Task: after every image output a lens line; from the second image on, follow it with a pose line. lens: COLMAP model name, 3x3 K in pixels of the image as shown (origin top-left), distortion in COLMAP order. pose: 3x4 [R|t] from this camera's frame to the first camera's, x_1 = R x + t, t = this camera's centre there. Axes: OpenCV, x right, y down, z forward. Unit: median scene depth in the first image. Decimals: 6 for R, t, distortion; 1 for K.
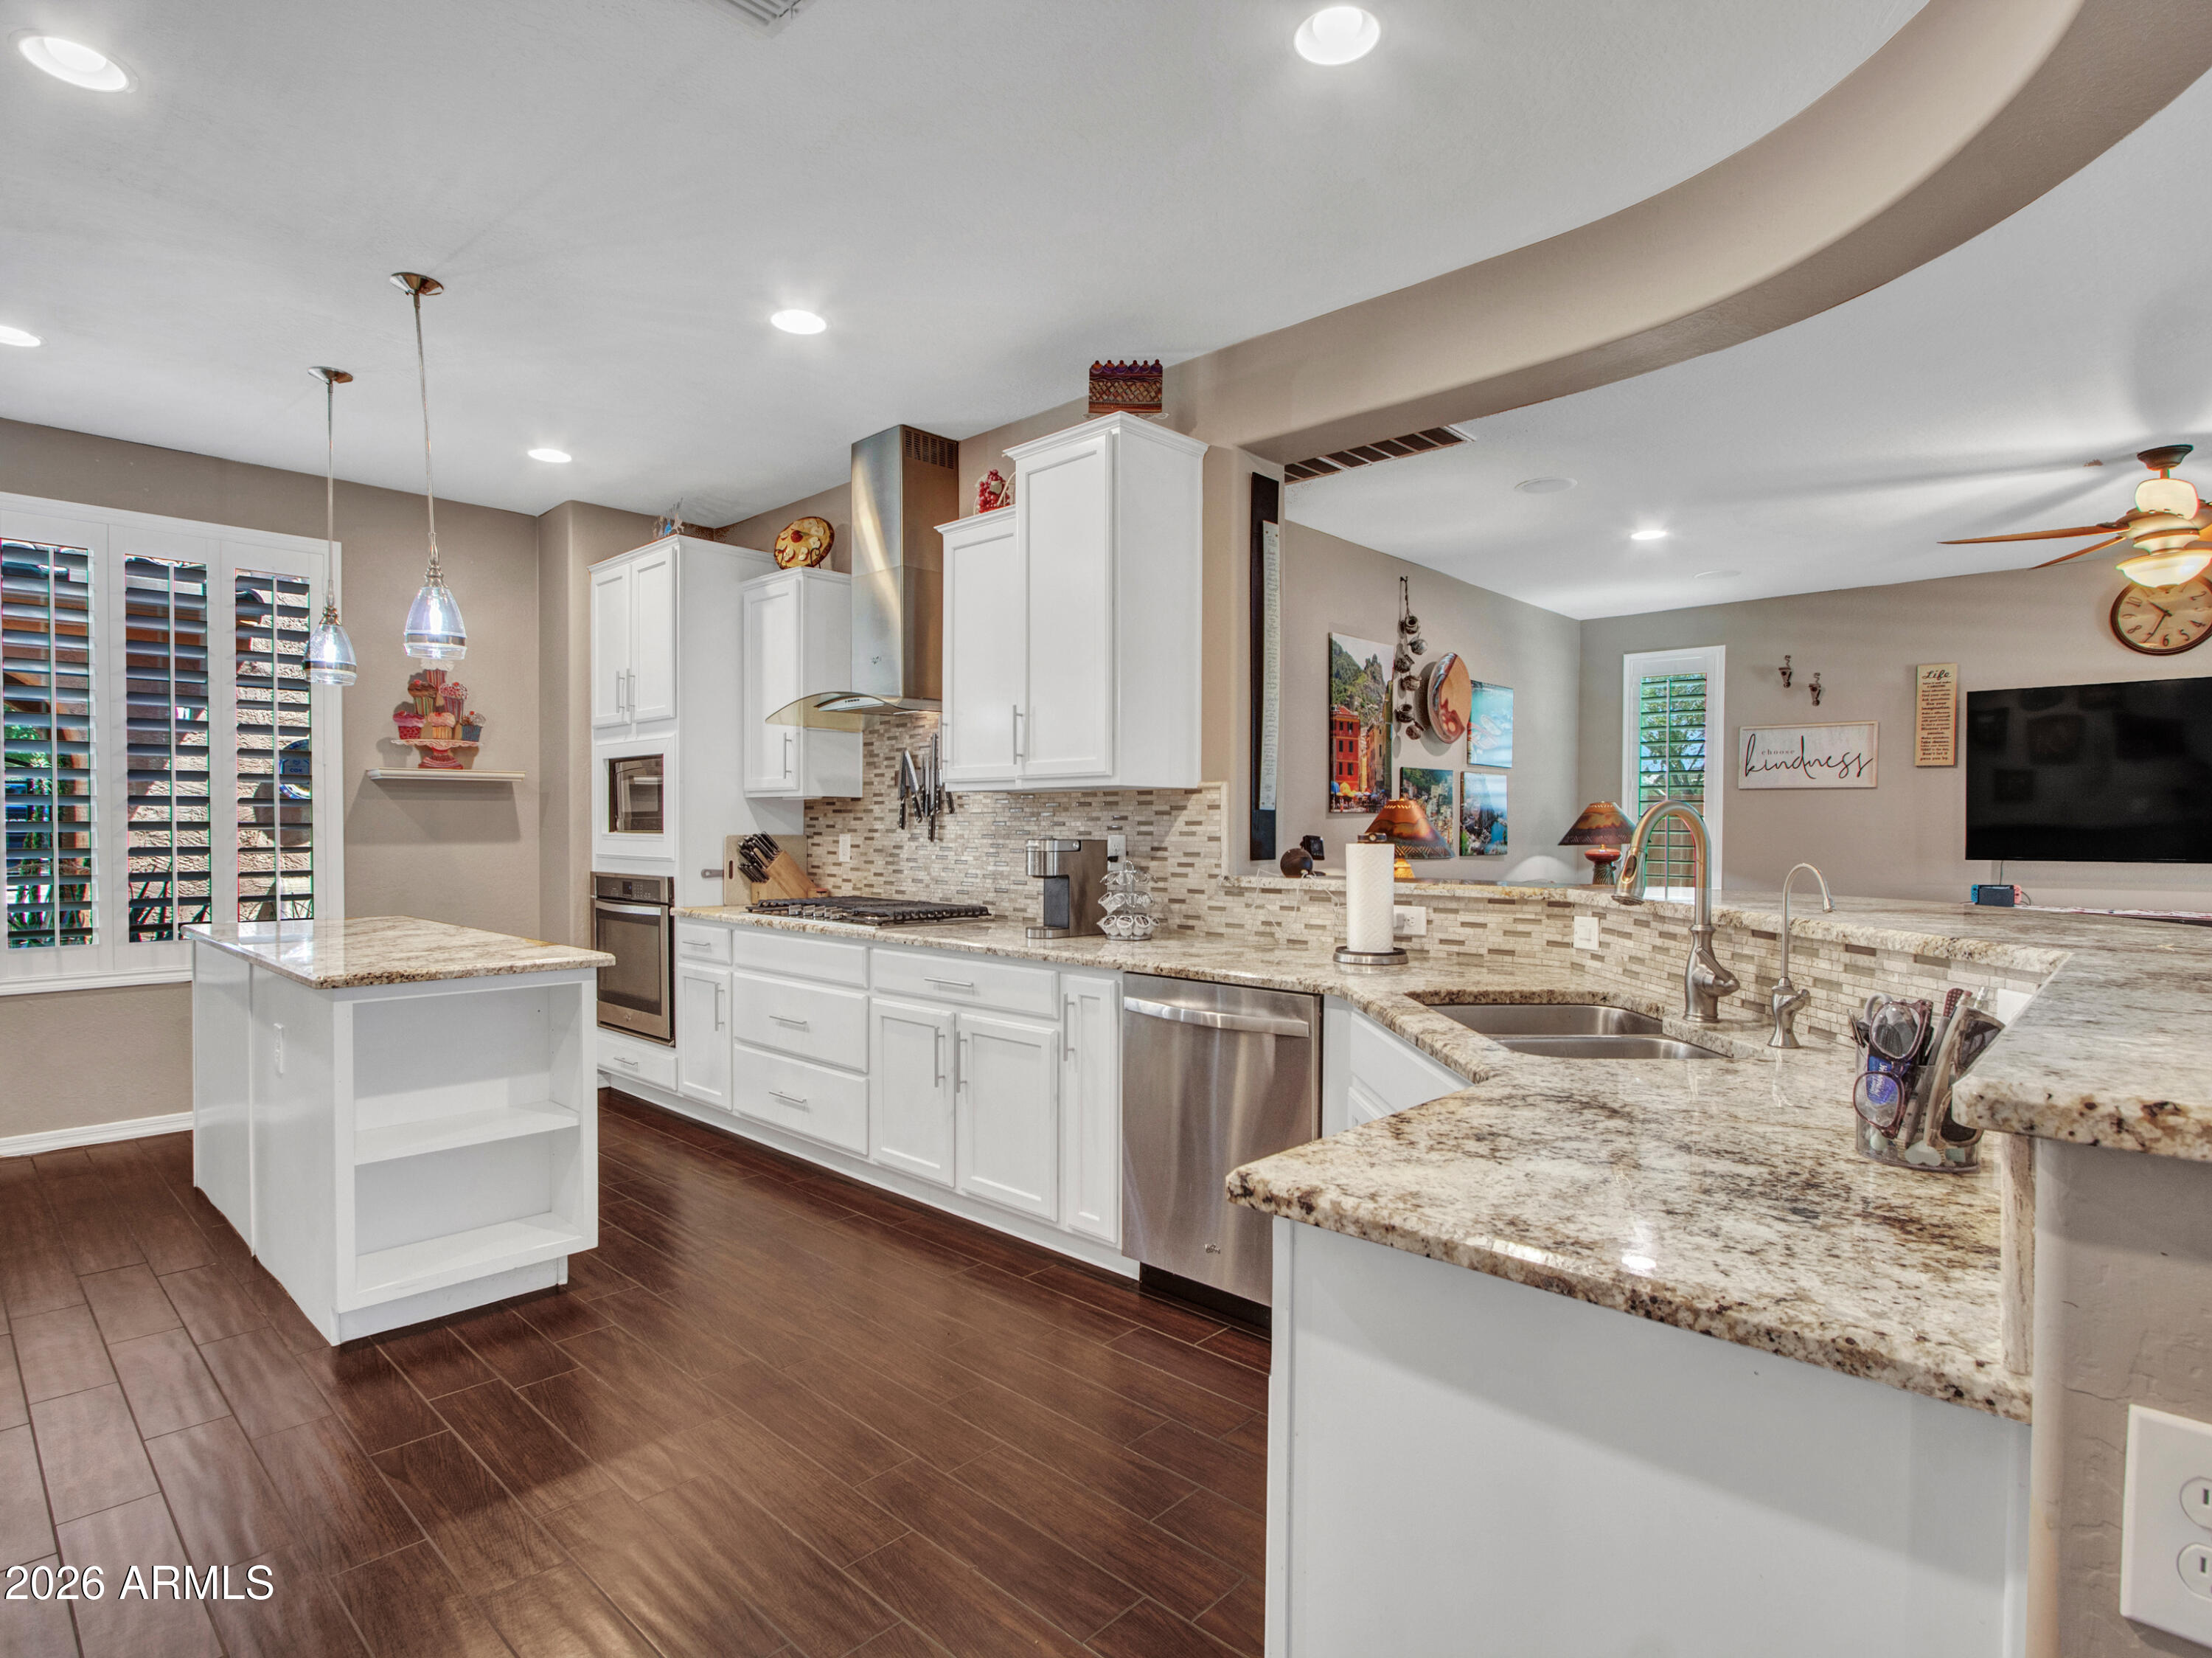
lens RADIAL K [[1154.3, 0, 1093.8], [0, 1154.3, 841.8], [0, 0, 1]] dist [-0.012165, -0.000206]
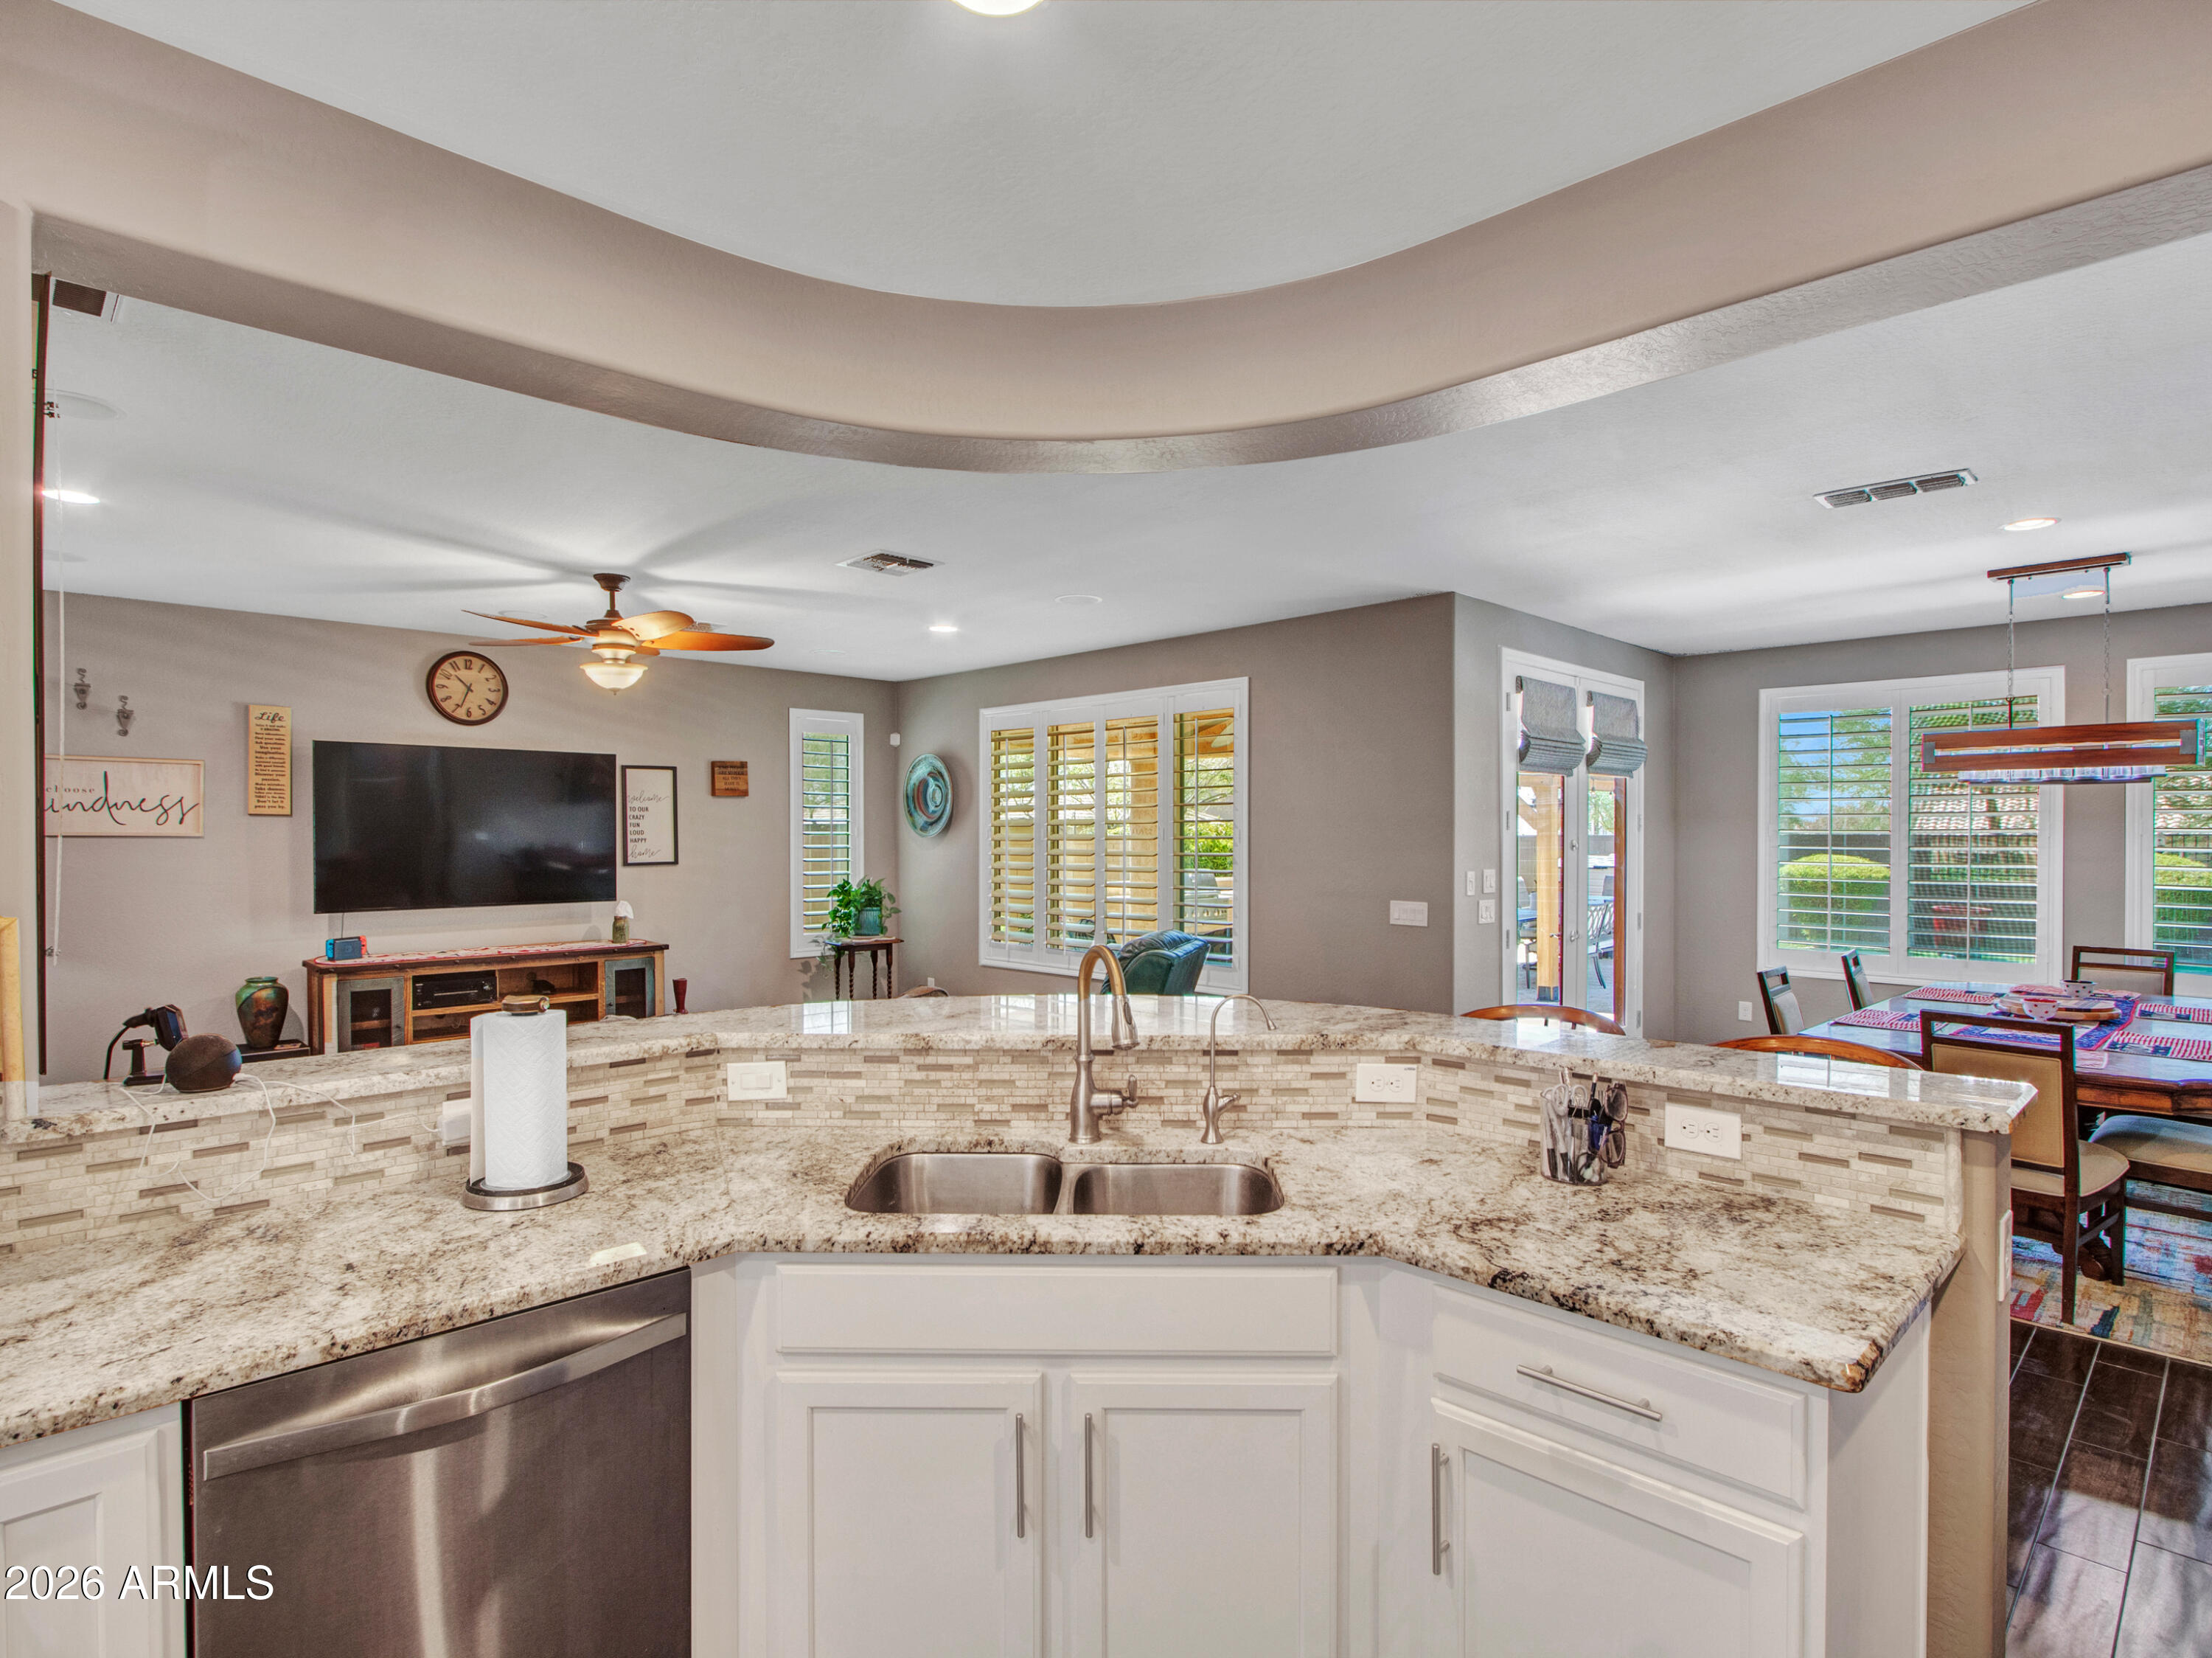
lens RADIAL K [[1154.3, 0, 1105.4], [0, 1154.3, 842.0], [0, 0, 1]] dist [-0.012165, -0.000206]
pose [[0.031302, -0.008882, 0.999471, -0.270873], [0.013189, 0.999877, 0.008473, -0.065845], [-0.999423, 0.012917, 0.031415, 0.446485]]
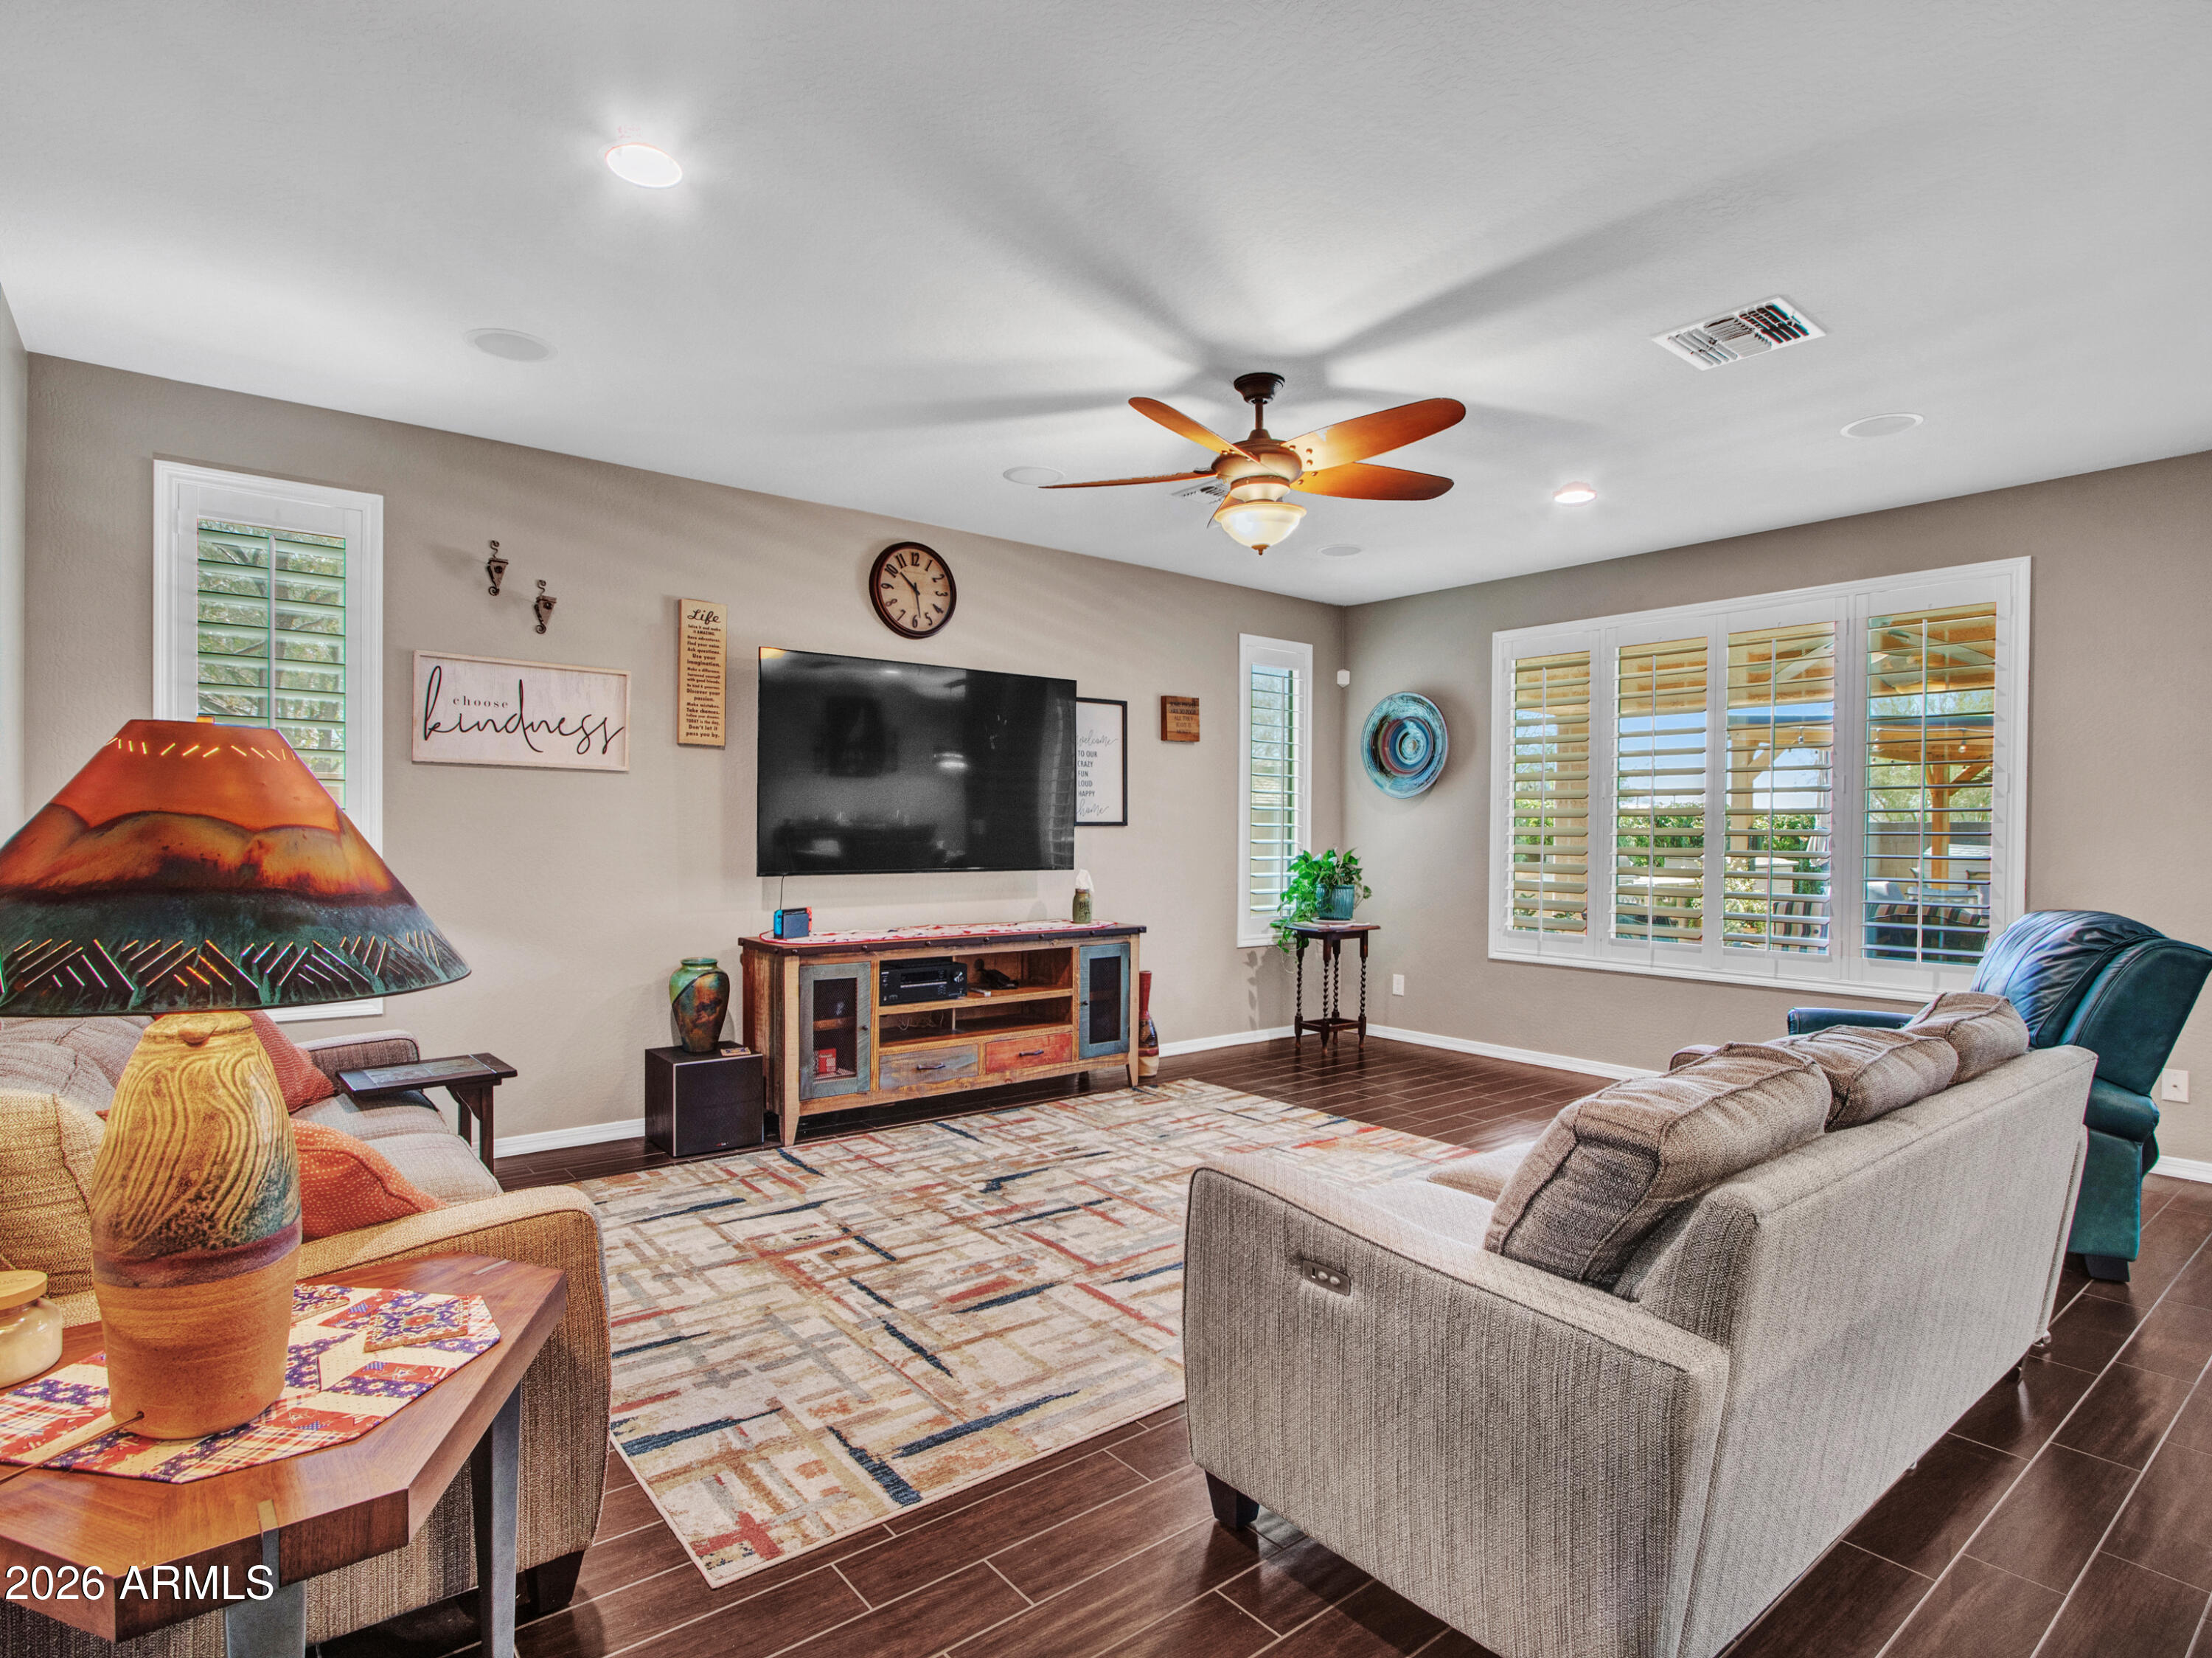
lens RADIAL K [[1154.3, 0, 1102.3], [0, 1154.3, 837.7], [0, 0, 1]] dist [-0.012165, -0.000206]
pose [[0.134158, -0.009195, 0.990917, 0.092874], [0.003854, 0.999954, 0.008757, -0.021826], [-0.990952, 0.002645, 0.134187, 1.008444]]
